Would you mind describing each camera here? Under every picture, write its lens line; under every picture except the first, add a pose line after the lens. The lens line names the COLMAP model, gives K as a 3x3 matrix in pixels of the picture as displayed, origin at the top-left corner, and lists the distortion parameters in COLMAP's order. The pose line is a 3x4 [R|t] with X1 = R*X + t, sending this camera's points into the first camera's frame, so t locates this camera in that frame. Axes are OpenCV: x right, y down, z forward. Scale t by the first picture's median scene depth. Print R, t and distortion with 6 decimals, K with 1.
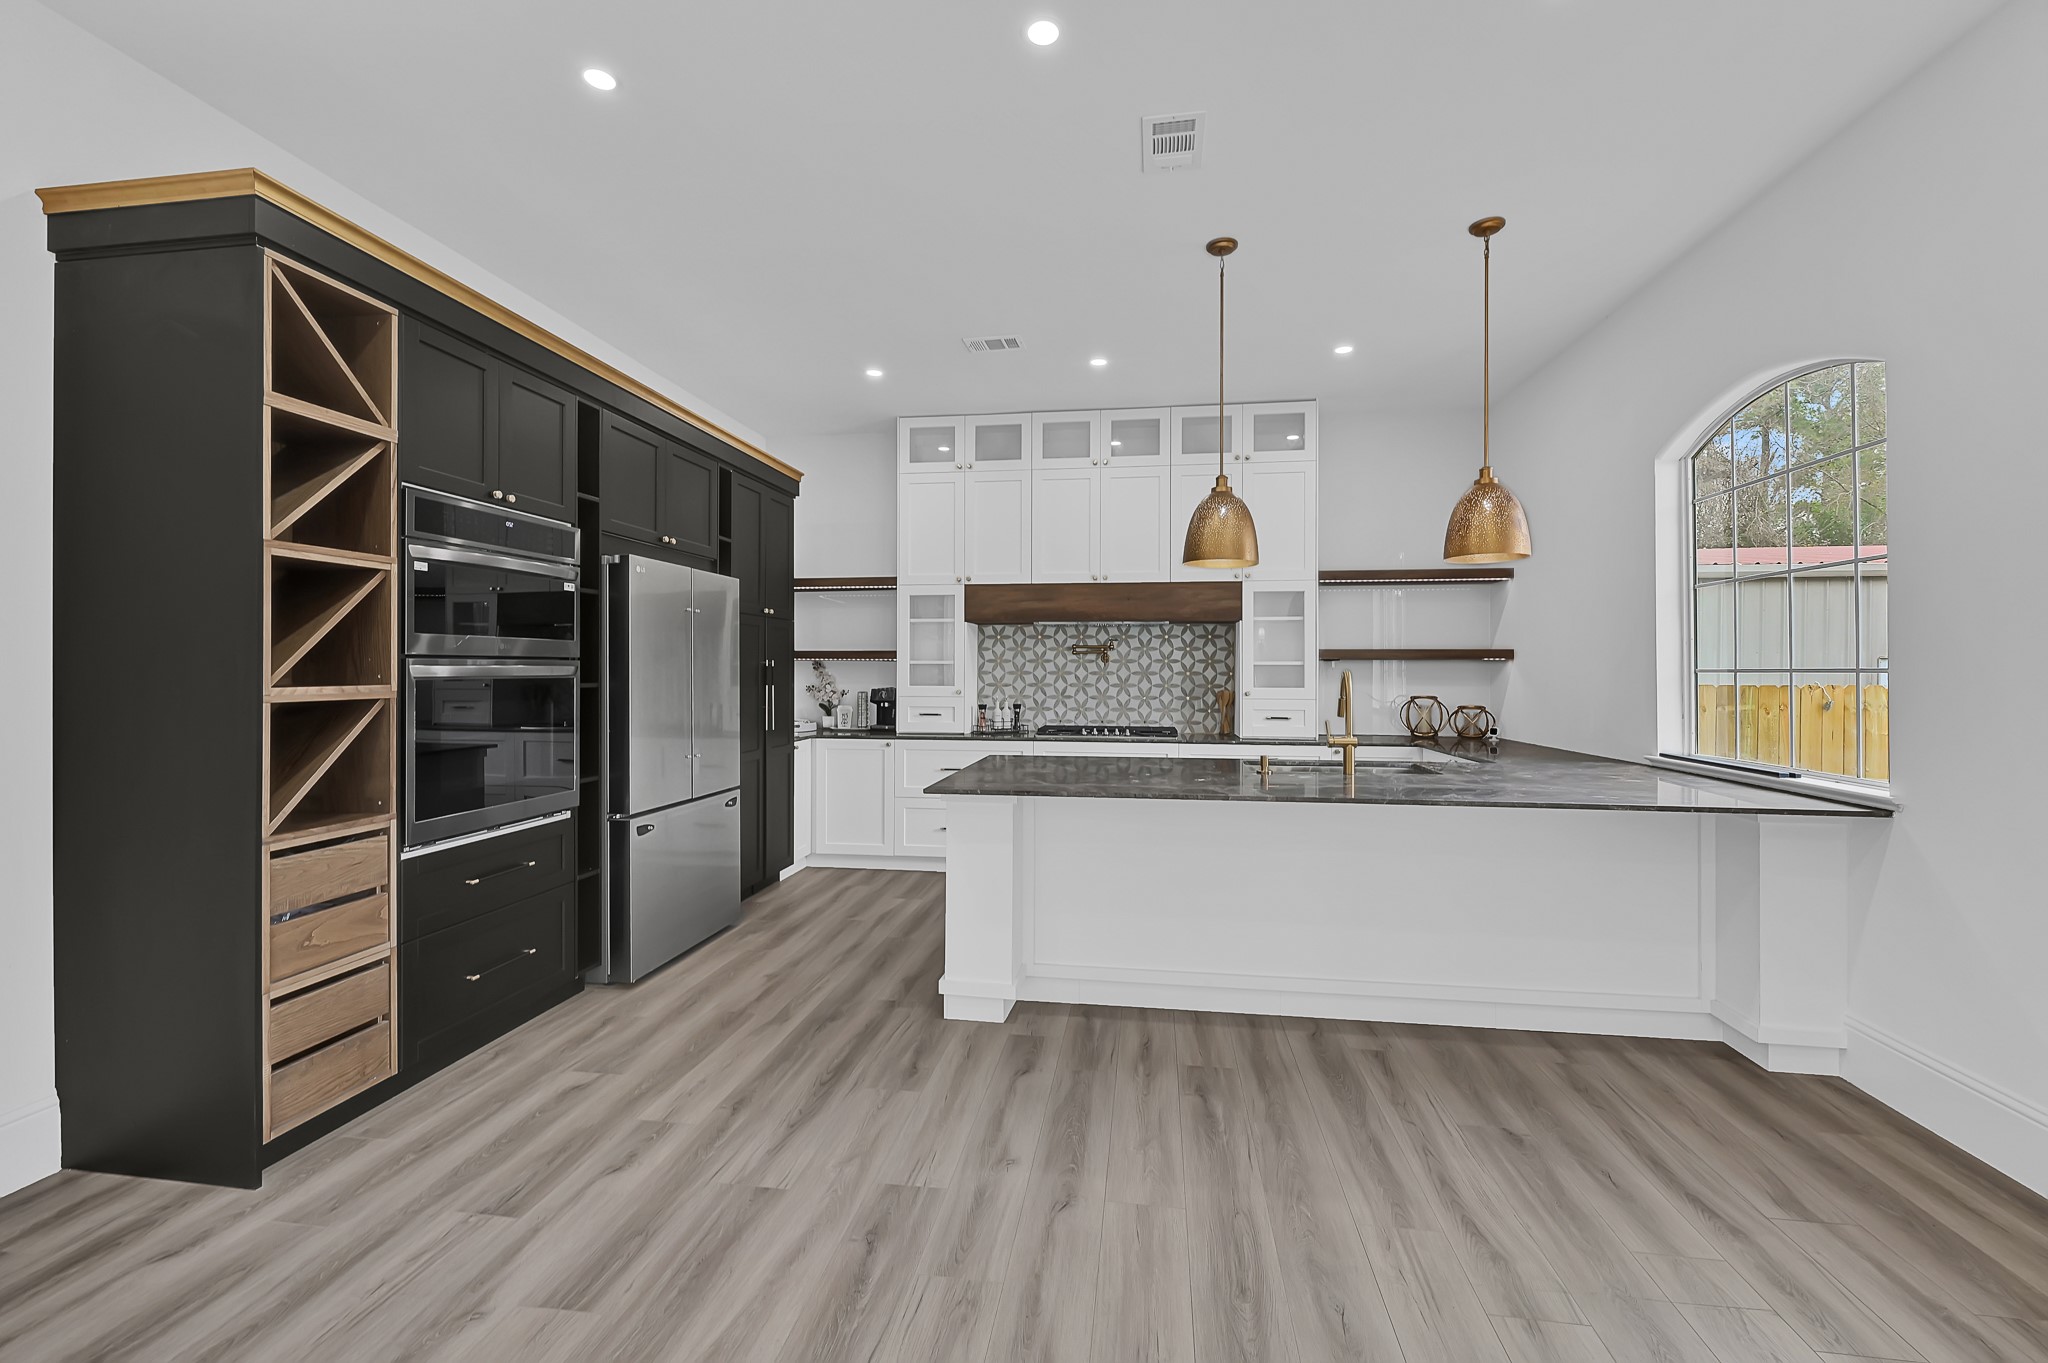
lens RADIAL K [[830.8, 0, 1046.1], [0, 830.8, 663.8], [0, 0, 1]] dist [-0.001432, -0.000134]
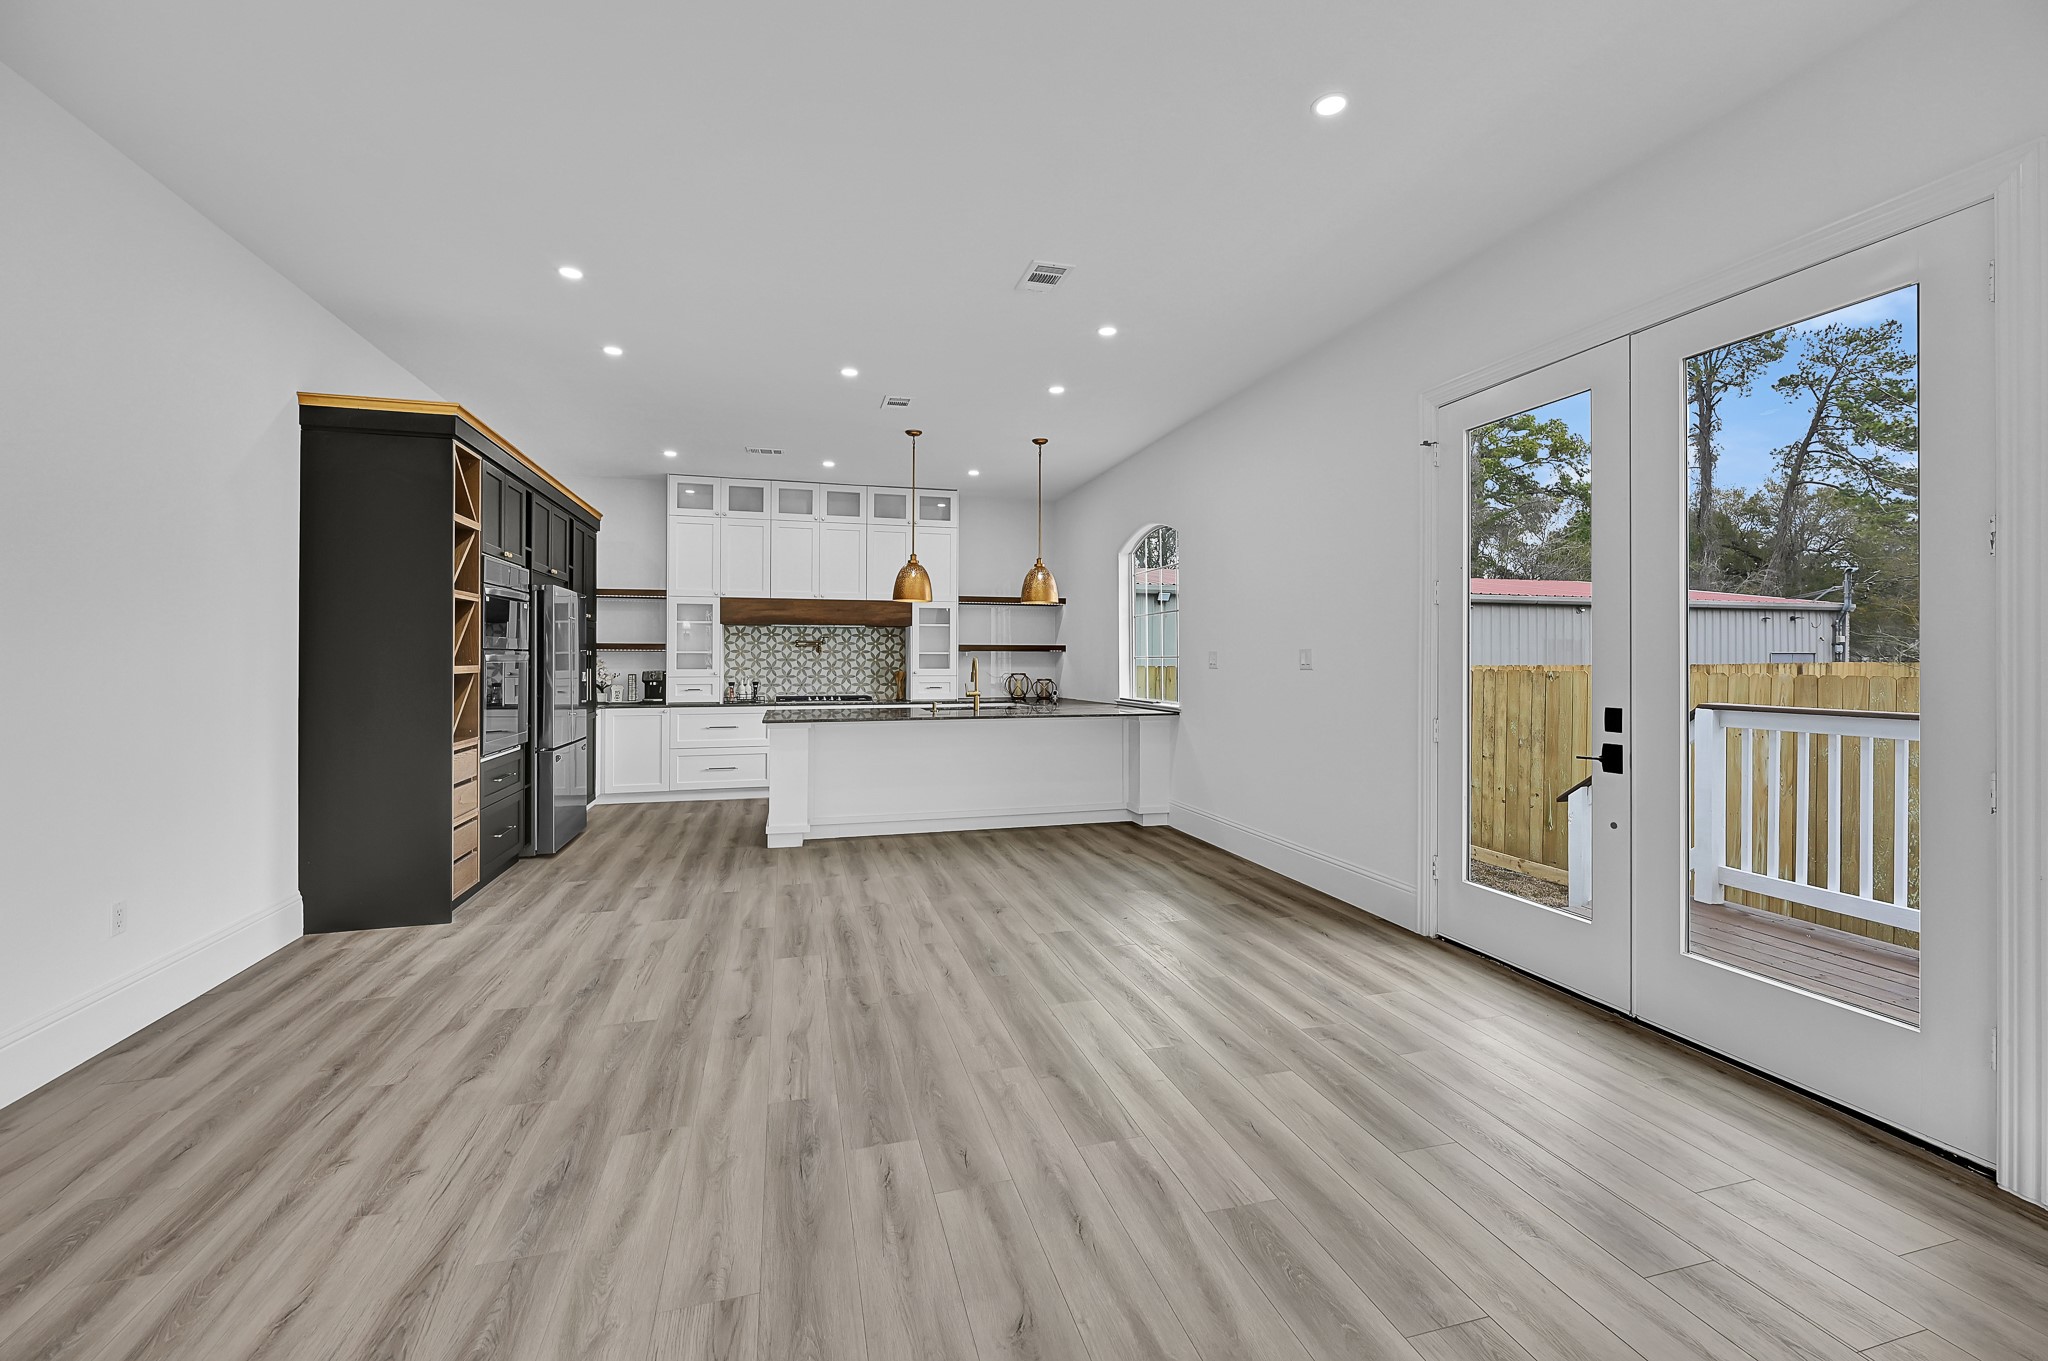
lens RADIAL K [[833.0, 0, 1003.1], [0, 833.0, 658.8], [0, 0, 1]] dist [-0.000521, -0.000010]
pose [[0.926904, -0.001369, 0.375296, -0.183367], [-0.000987, 0.999981, 0.006087, 0.000029], [-0.375297, -0.006012, 0.926885, -0.492390]]
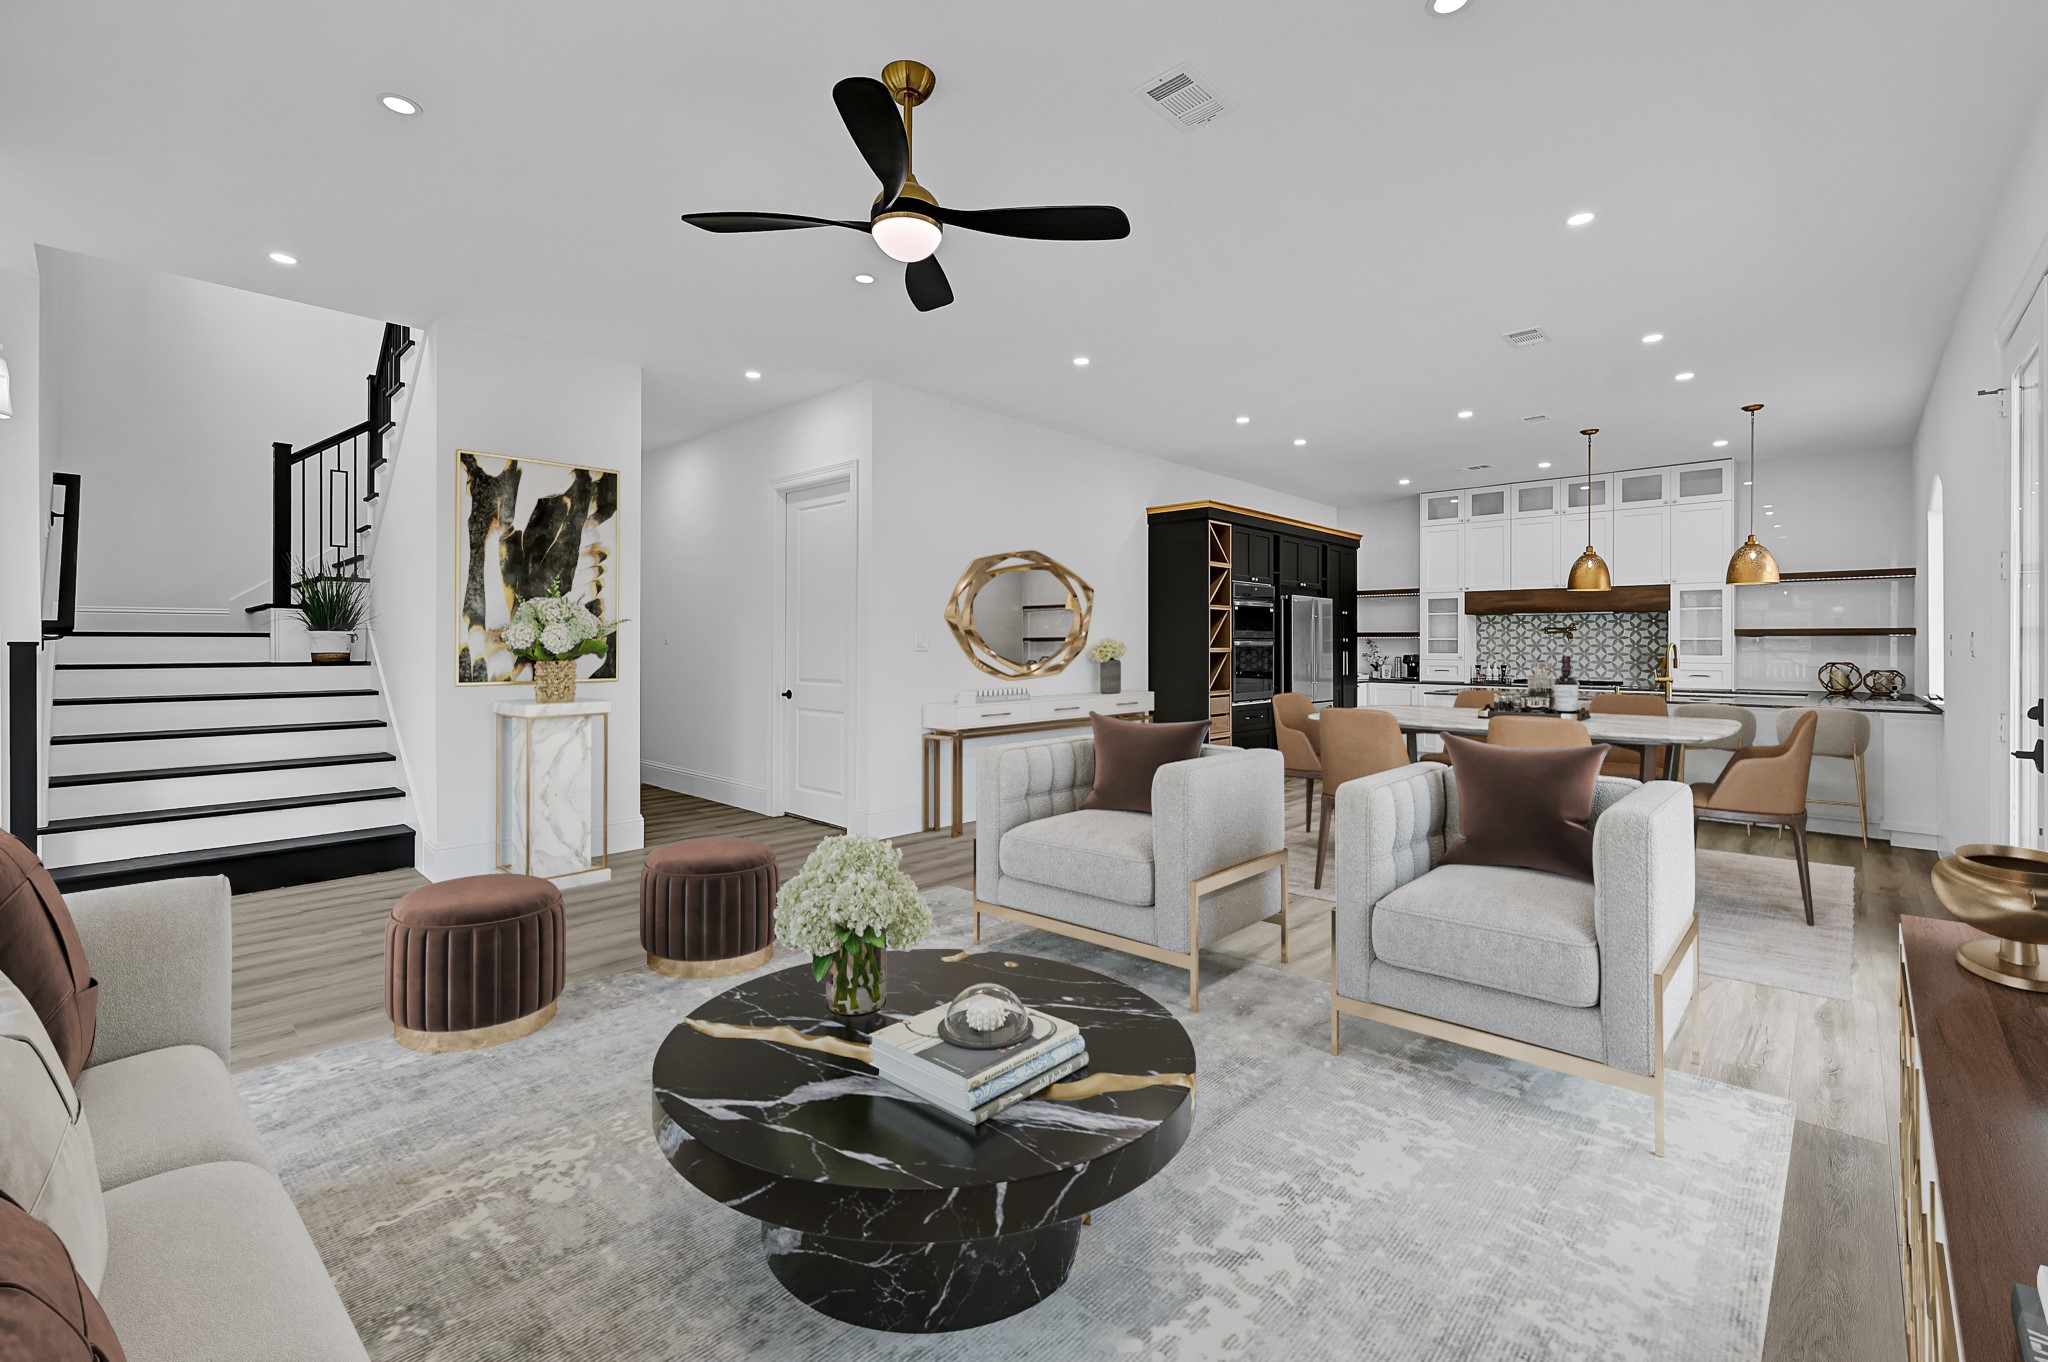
lens RADIAL K [[835.0, 0, 1012.3], [0, 835.0, 642.0], [0, 0, 1]] dist [0.000092, -0.000022]
pose [[0.793398, -0.001307, -0.608702, 0.197036], [0.002771, 0.999995, 0.001465, -0.000801], [0.608697, -0.002848, 0.793398, -0.854772]]
